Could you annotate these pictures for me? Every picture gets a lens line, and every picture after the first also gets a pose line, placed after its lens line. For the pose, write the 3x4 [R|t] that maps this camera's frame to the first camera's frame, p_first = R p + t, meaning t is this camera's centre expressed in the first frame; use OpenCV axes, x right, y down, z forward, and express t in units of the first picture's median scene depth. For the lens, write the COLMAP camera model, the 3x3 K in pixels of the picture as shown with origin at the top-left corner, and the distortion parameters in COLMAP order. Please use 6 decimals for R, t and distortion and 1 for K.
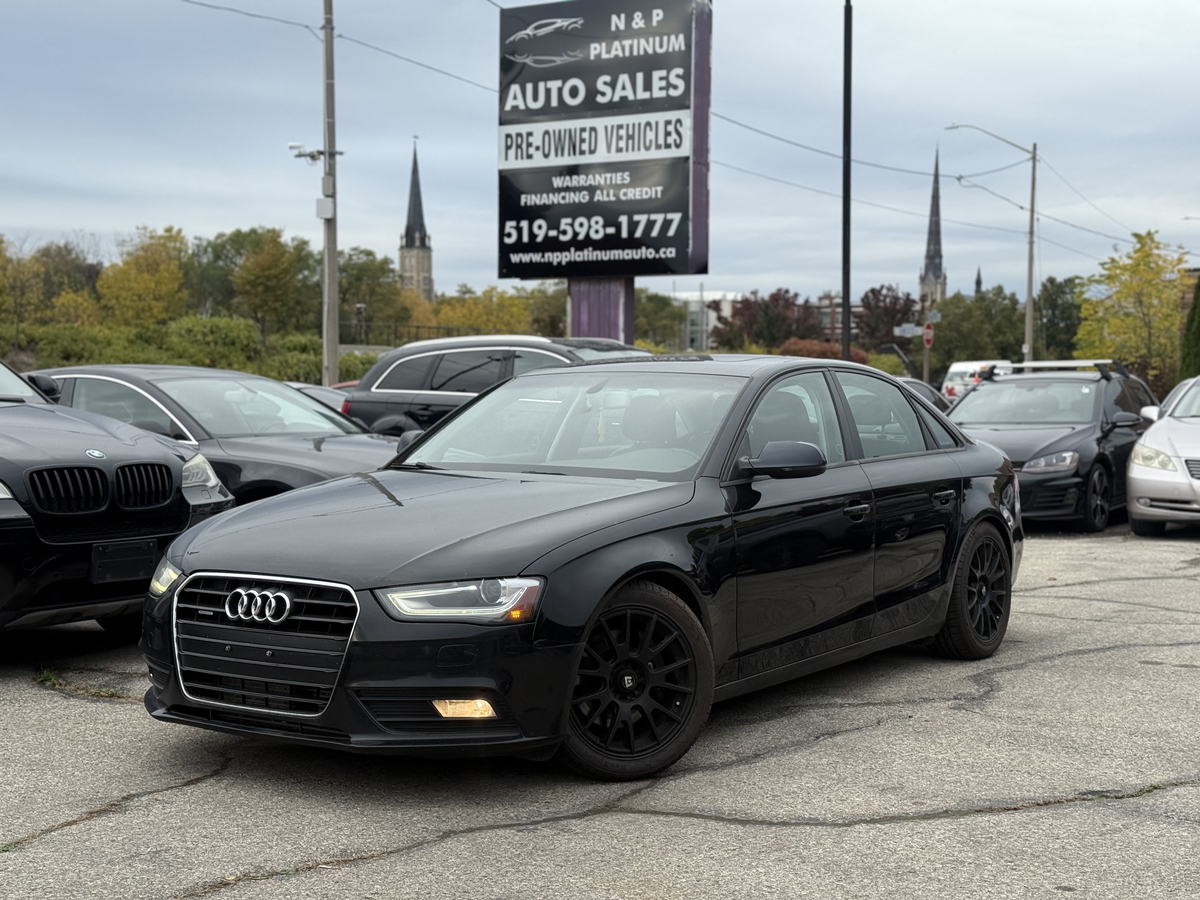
lens RADIAL K [[1665.7, 0, 599.6], [0, 1665.7, 450.6], [0, 0, 1]] dist [0.100989, 0.000000]
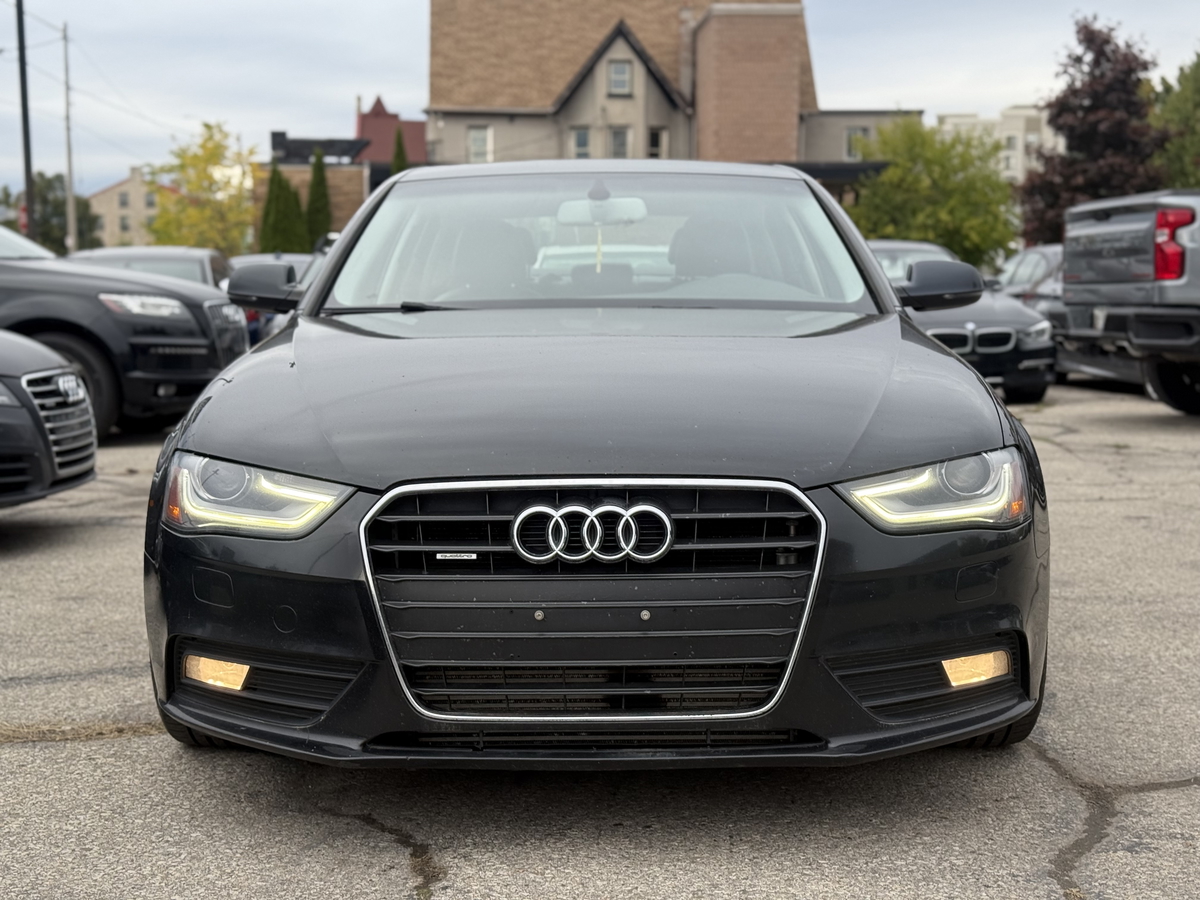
lens RADIAL K [[1665.7, 0, 600.3], [0, 1665.7, 449.3], [0, 0, 1]] dist [0.100989, 0.000000]
pose [[0.826154, -0.060047, 0.560236, -0.501291], [0.028130, 0.997461, 0.065427, 0.028689], [-0.562742, -0.038293, 0.825745, 0.536762]]
